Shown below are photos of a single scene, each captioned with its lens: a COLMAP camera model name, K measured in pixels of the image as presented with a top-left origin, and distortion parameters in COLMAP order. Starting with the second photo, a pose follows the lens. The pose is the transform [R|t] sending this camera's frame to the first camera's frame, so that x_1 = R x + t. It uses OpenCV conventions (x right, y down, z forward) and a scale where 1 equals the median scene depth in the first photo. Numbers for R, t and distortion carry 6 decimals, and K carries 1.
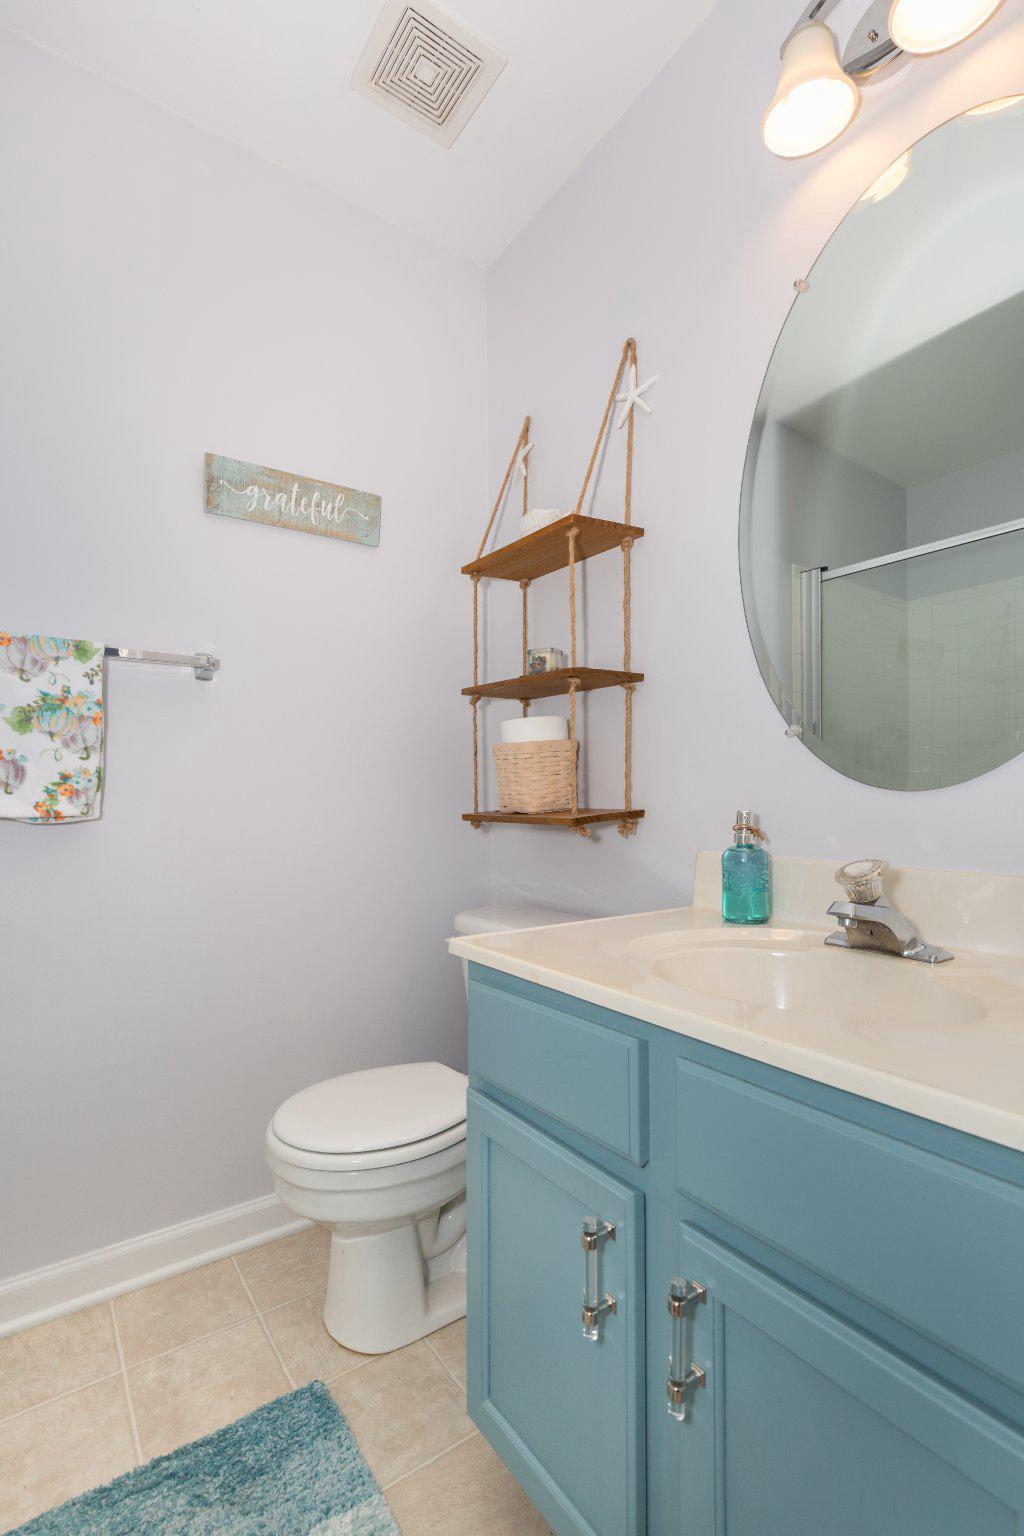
lens RADIAL K [[699.8, 0, 508.0], [0, 699.8, 778.5], [0, 0, 1]] dist [0.006054, -0.001916]
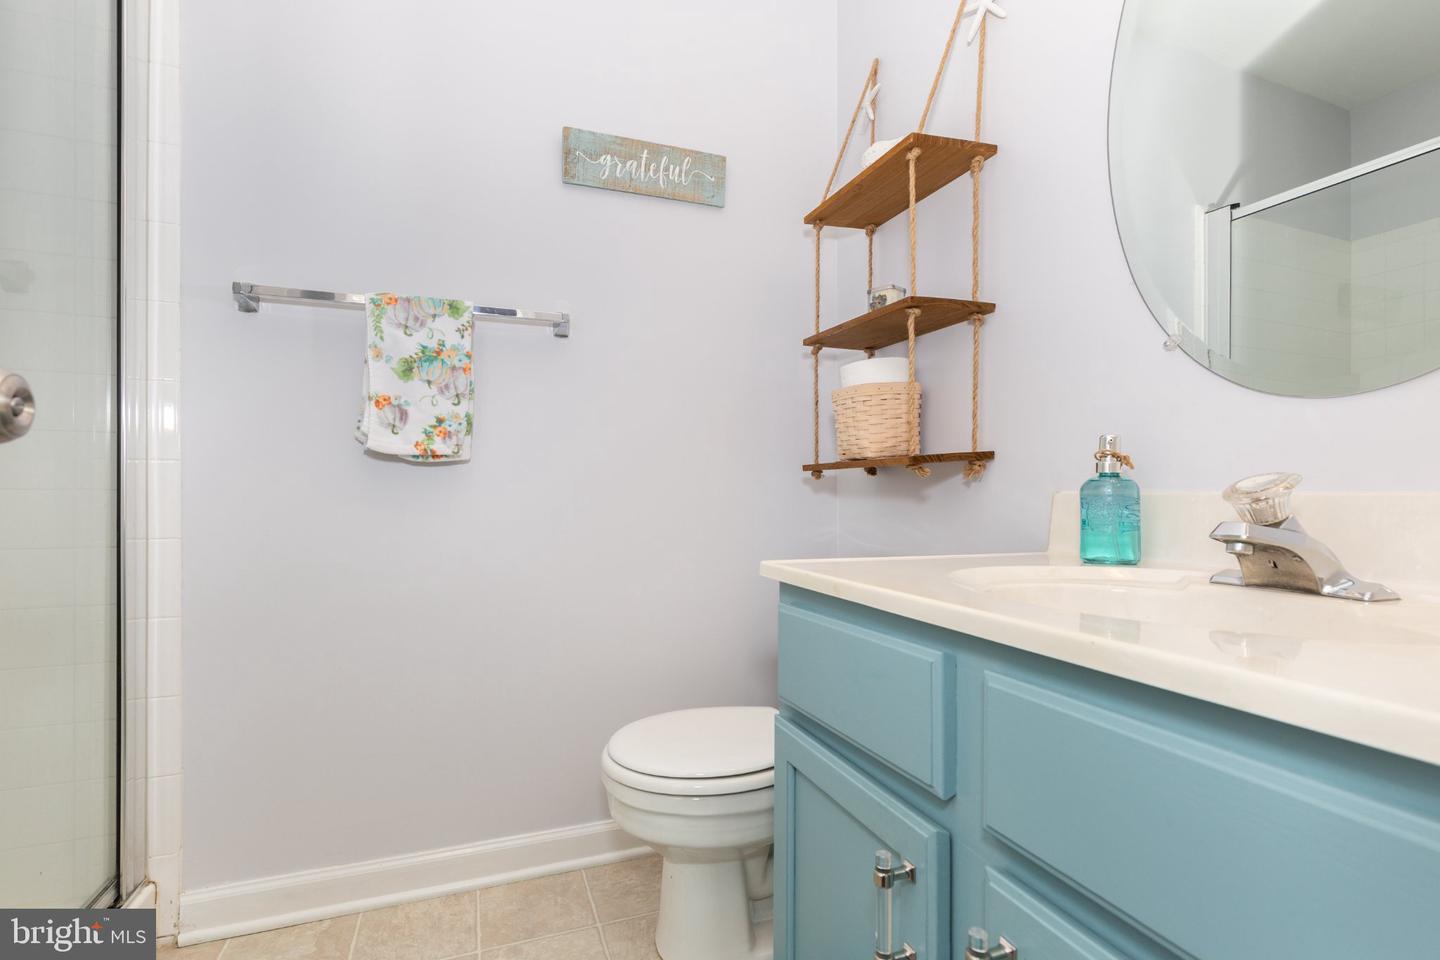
lens RADIAL K [[656.0, 0, 722.5], [0, 656.0, 482.4], [0, 0, 1]] dist [0.006054, -0.001916]
pose [[0.969588, 0.004344, -0.244703, 0.066193], [-0.002755, 0.999973, 0.006835, 0.088344], [0.244726, -0.005953, 0.969574, 0.087279]]
